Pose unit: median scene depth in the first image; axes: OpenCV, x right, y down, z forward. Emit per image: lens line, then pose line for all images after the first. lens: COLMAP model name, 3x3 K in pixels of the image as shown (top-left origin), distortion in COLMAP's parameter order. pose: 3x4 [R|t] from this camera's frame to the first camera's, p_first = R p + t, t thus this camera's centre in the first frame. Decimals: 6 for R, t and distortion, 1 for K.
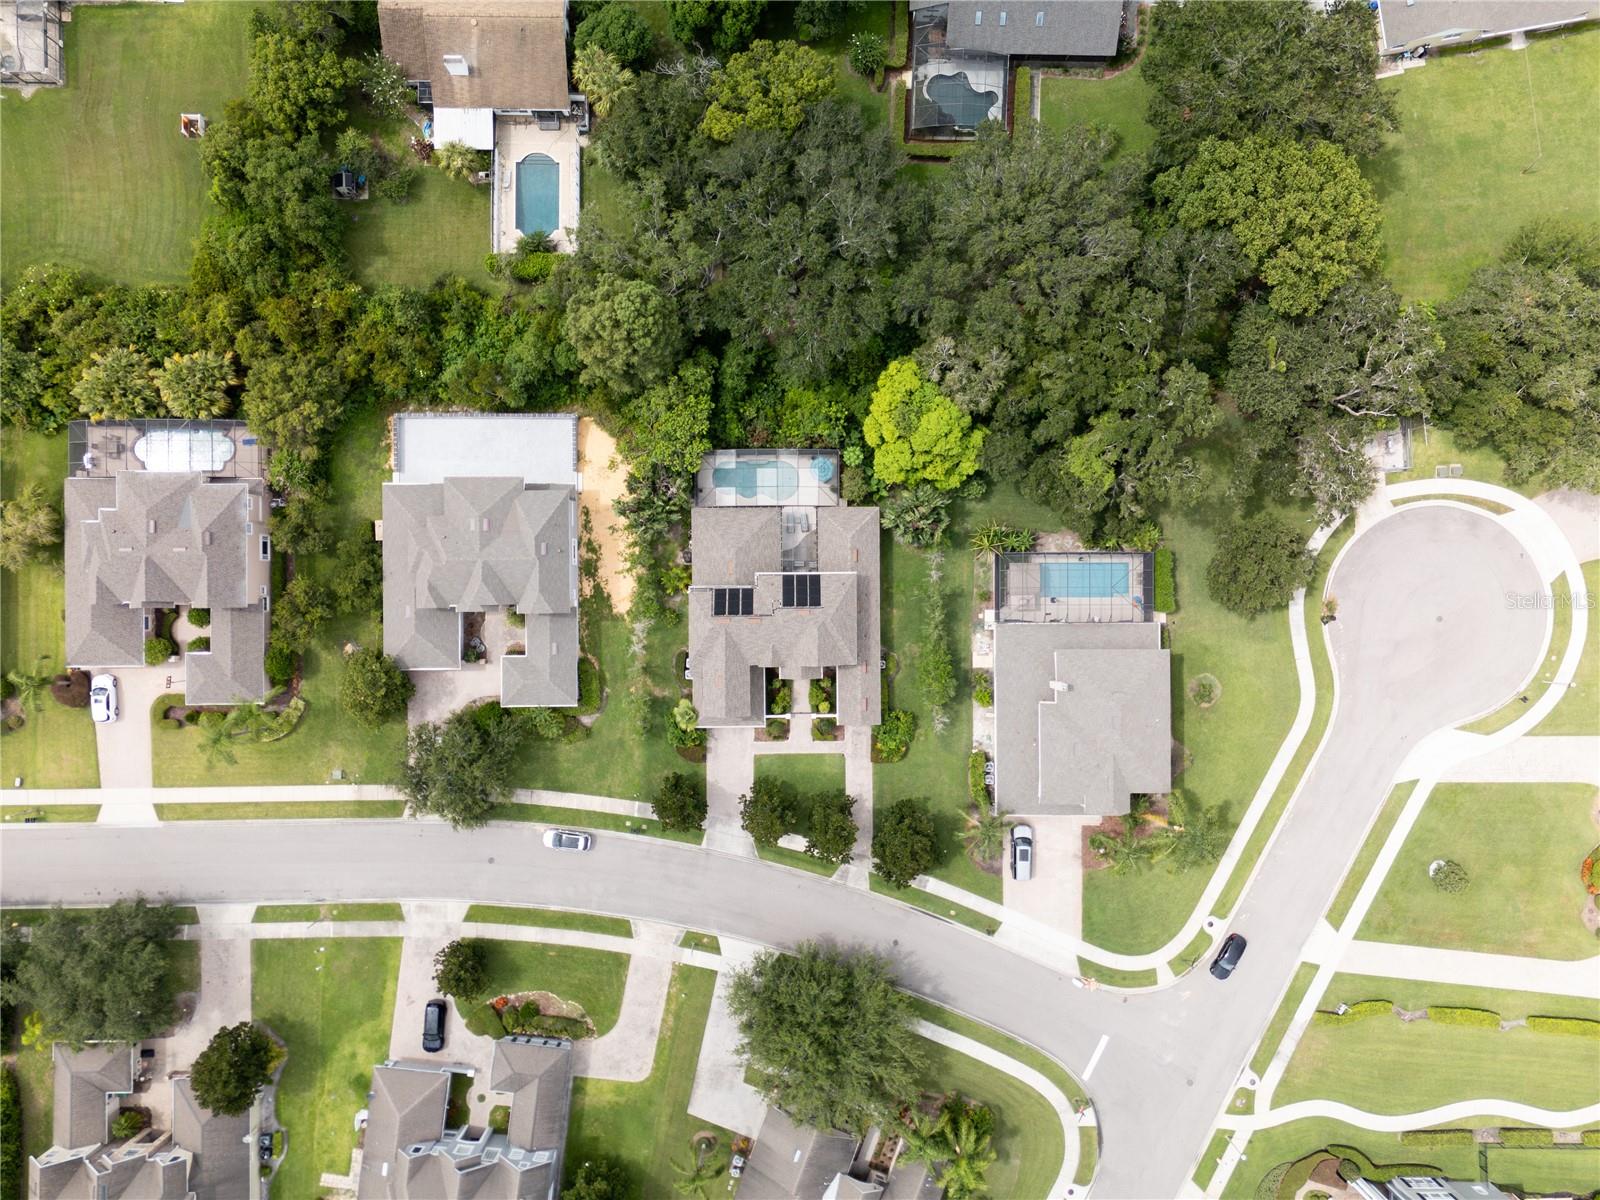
lens RADIAL K [[1162.4, 0, 801.6], [0, 1162.4, 611.5], [0, 0, 1]] dist [0.061534, -0.049356]
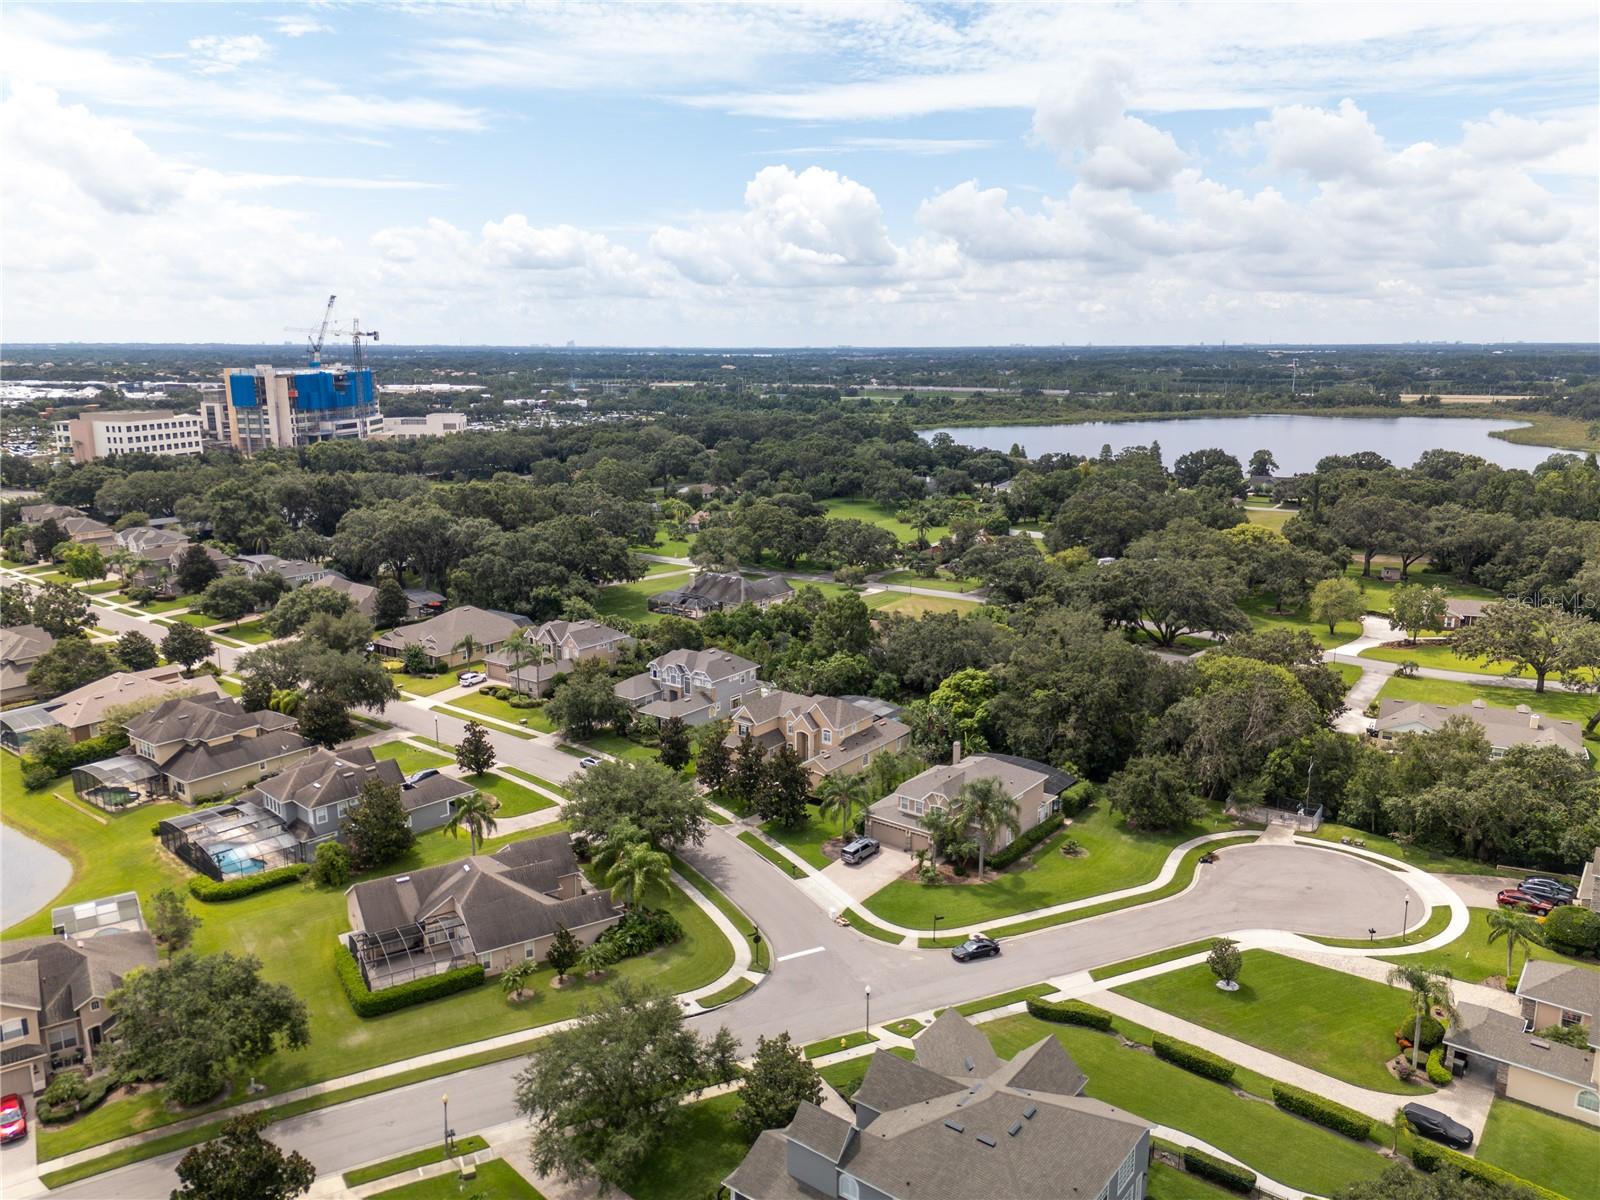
lens RADIAL K [[1162.4, 0, 801.6], [0, 1162.4, 611.5], [0, 0, 1]] dist [0.061534, -0.049356]
pose [[0.792156, 0.129142, -0.596500, 0.792184], [-0.610213, 0.185797, -0.770142, 1.075082], [0.011371, 0.974065, 0.225985, 0.519358]]
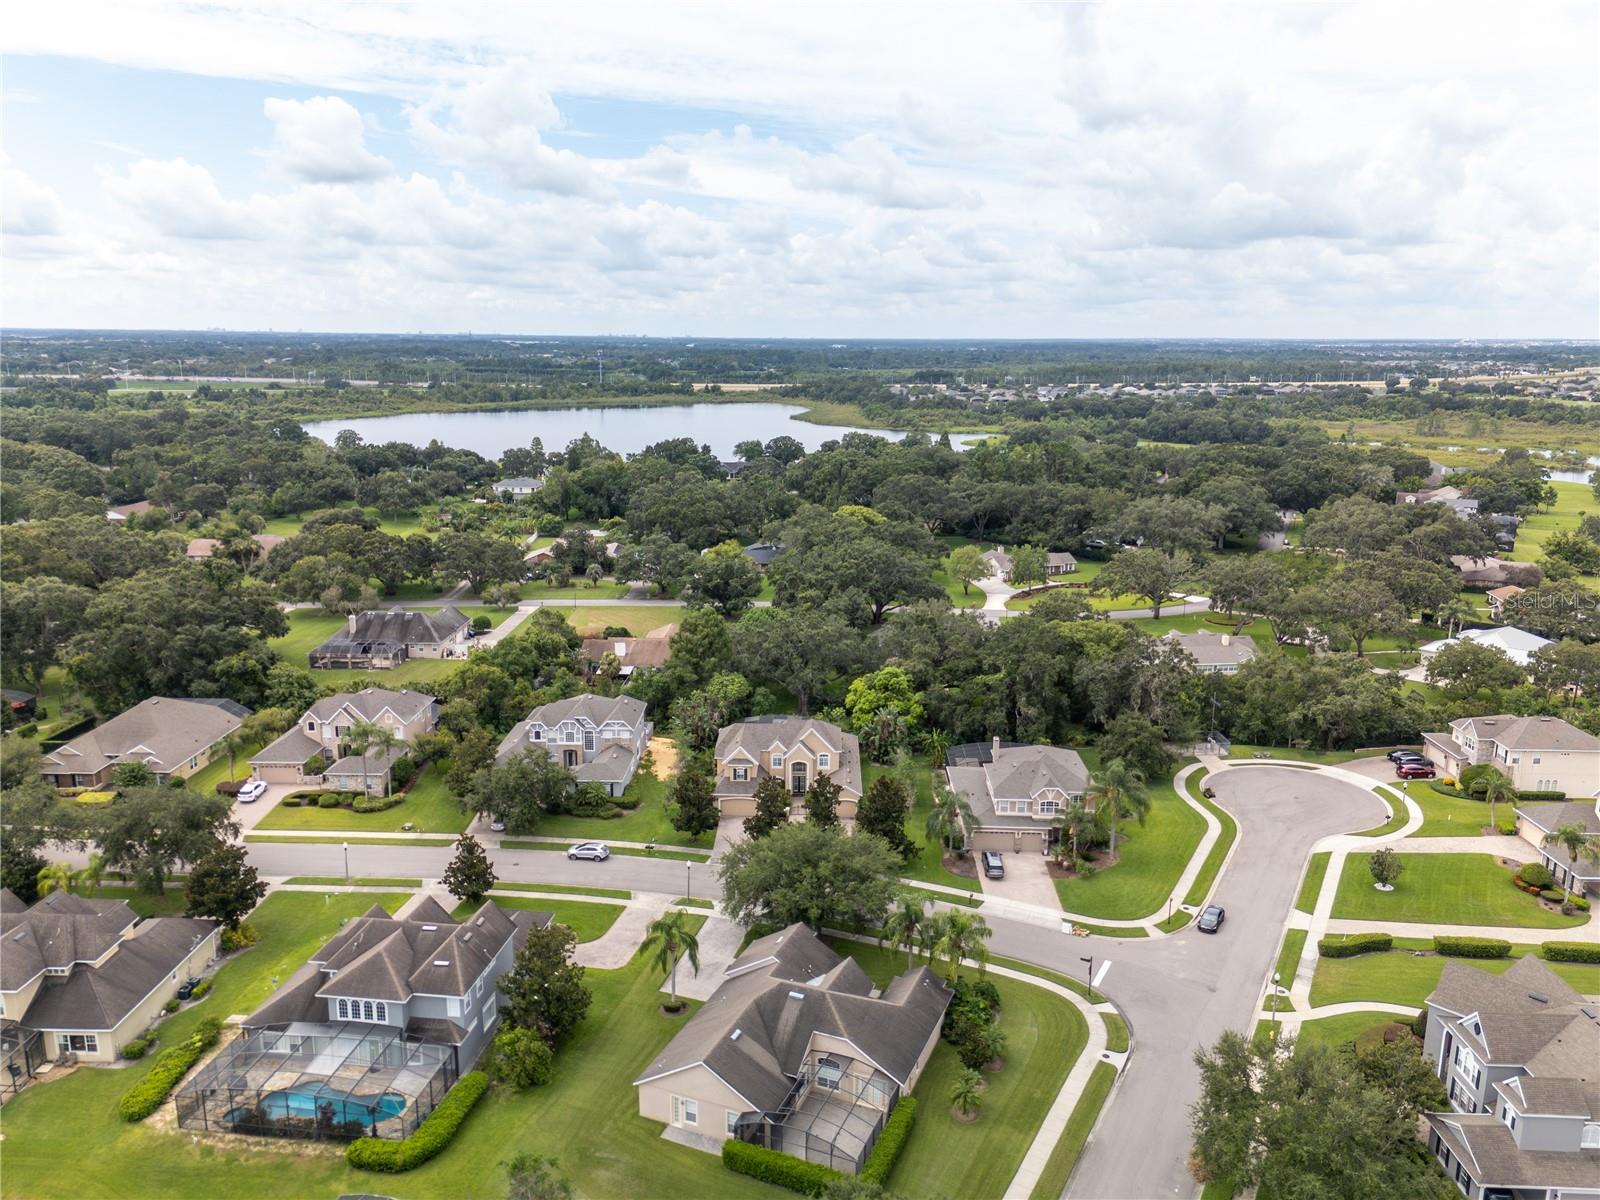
lens RADIAL K [[1162.4, 0, 801.6], [0, 1162.4, 611.5], [0, 0, 1]] dist [0.061534, -0.049356]
pose [[0.999598, 0.008339, -0.027109, 0.035157], [-0.028314, 0.237762, -0.970911, 1.238013], [-0.001651, 0.971288, 0.237903, 0.506235]]
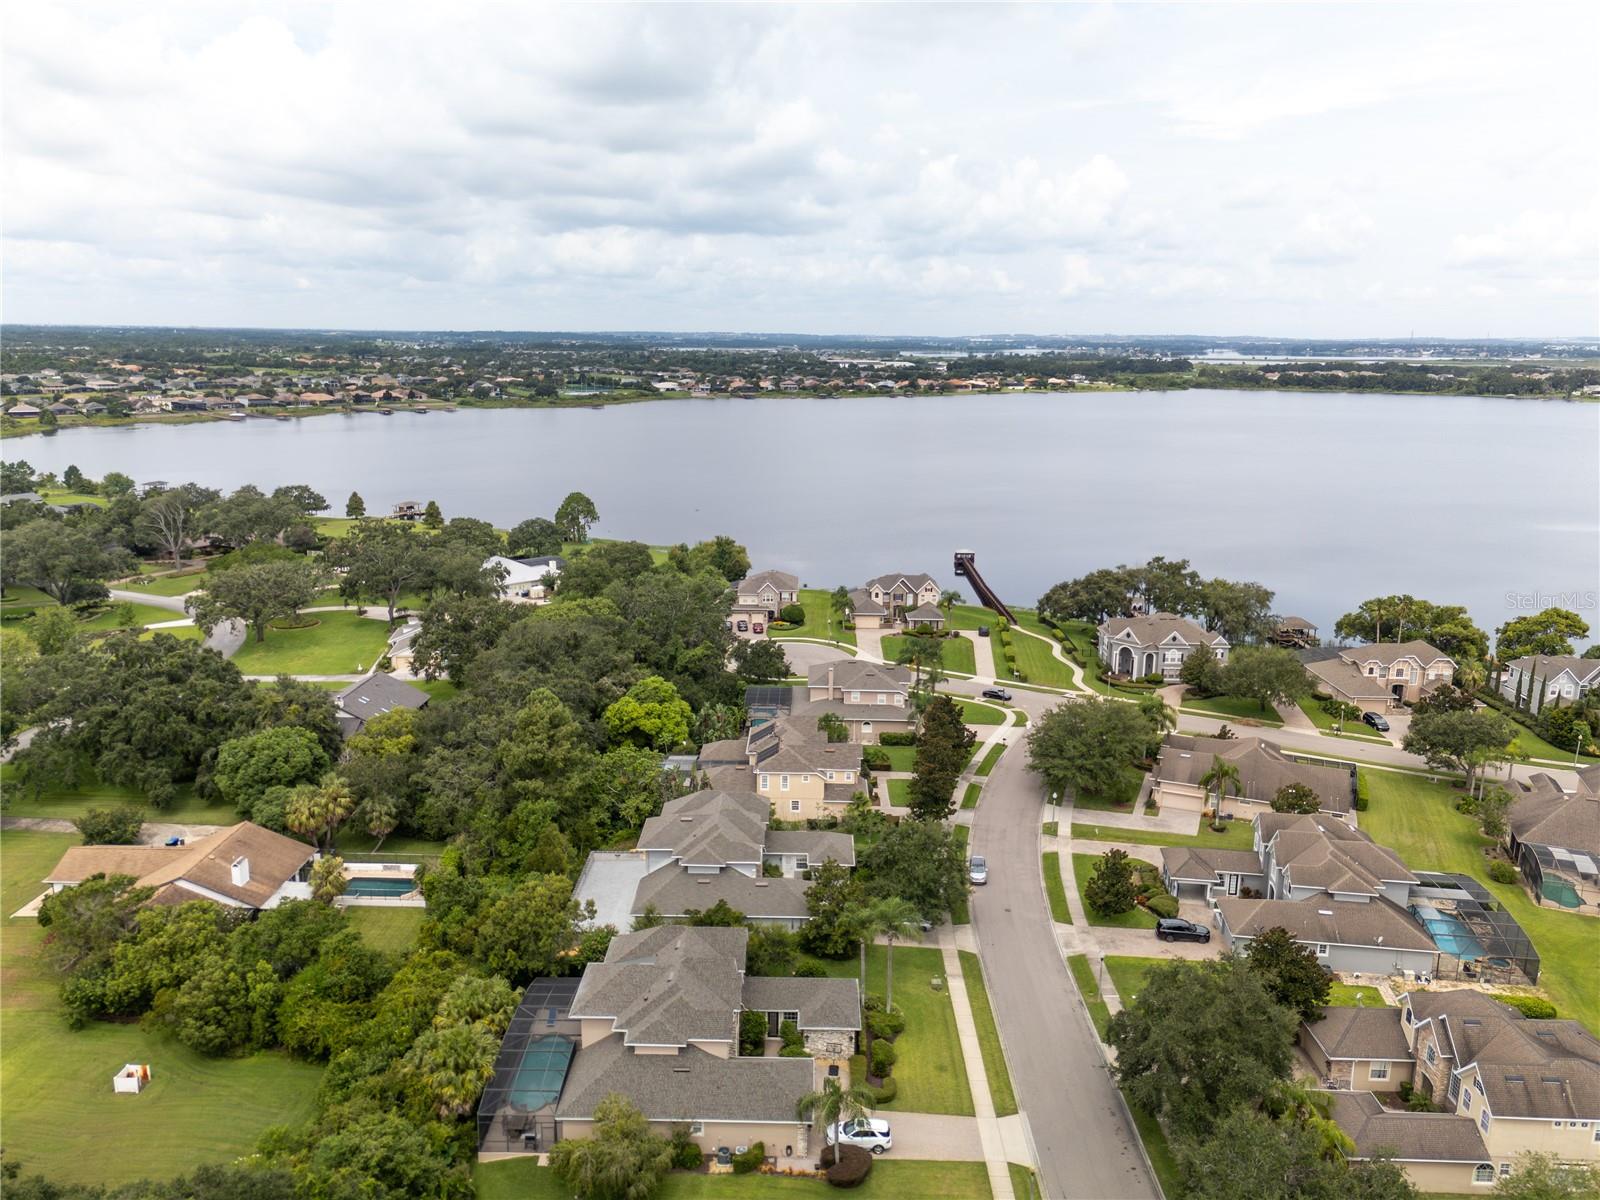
lens RADIAL K [[1162.4, 0, 801.6], [0, 1162.4, 611.5], [0, 0, 1]] dist [0.061534, -0.049356]
pose [[0.020355, -0.235889, 0.971567, -1.210831], [0.999537, 0.026793, -0.014436, 0.040412], [-0.022626, 0.971410, 0.236325, 0.513255]]
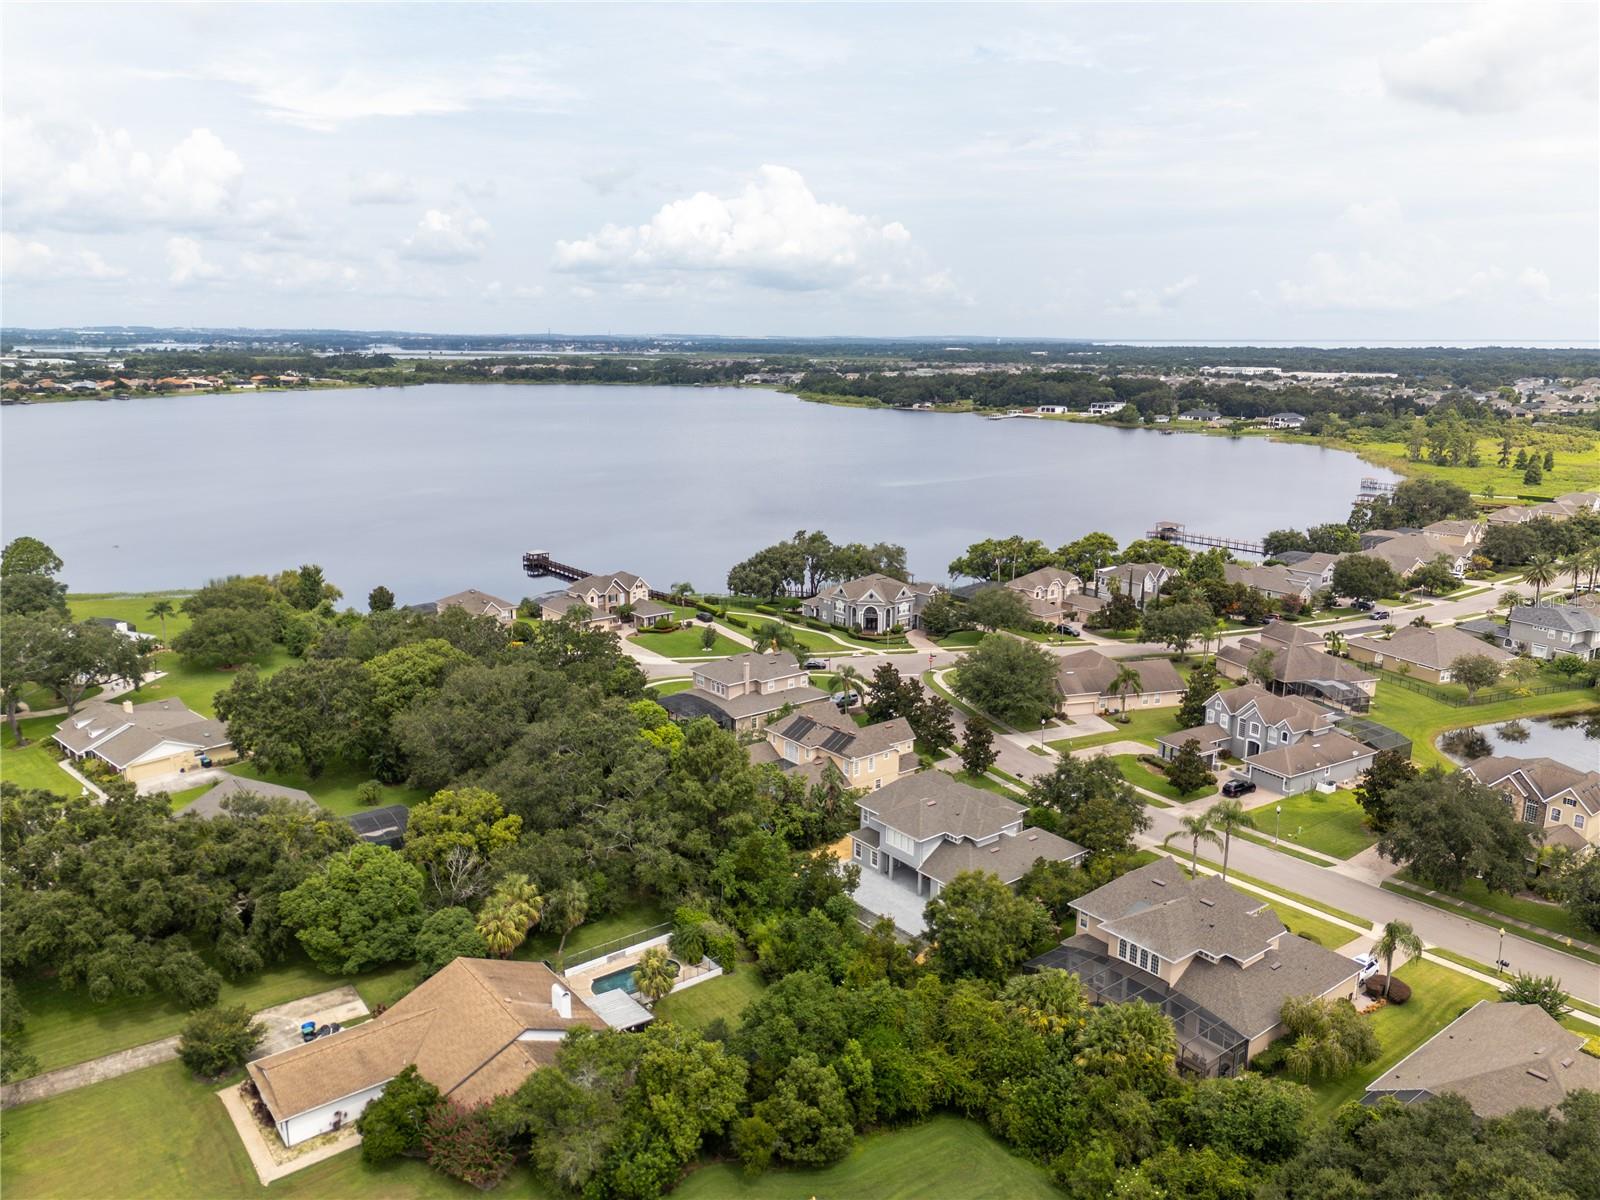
lens RADIAL K [[1162.4, 0, 801.6], [0, 1162.4, 611.5], [0, 0, 1]] dist [0.061534, -0.049356]
pose [[-0.618327, -0.189516, 0.762729, -0.963214], [0.785665, -0.124289, 0.606039, -0.784743], [-0.020055, 0.973979, 0.225747, 0.528382]]
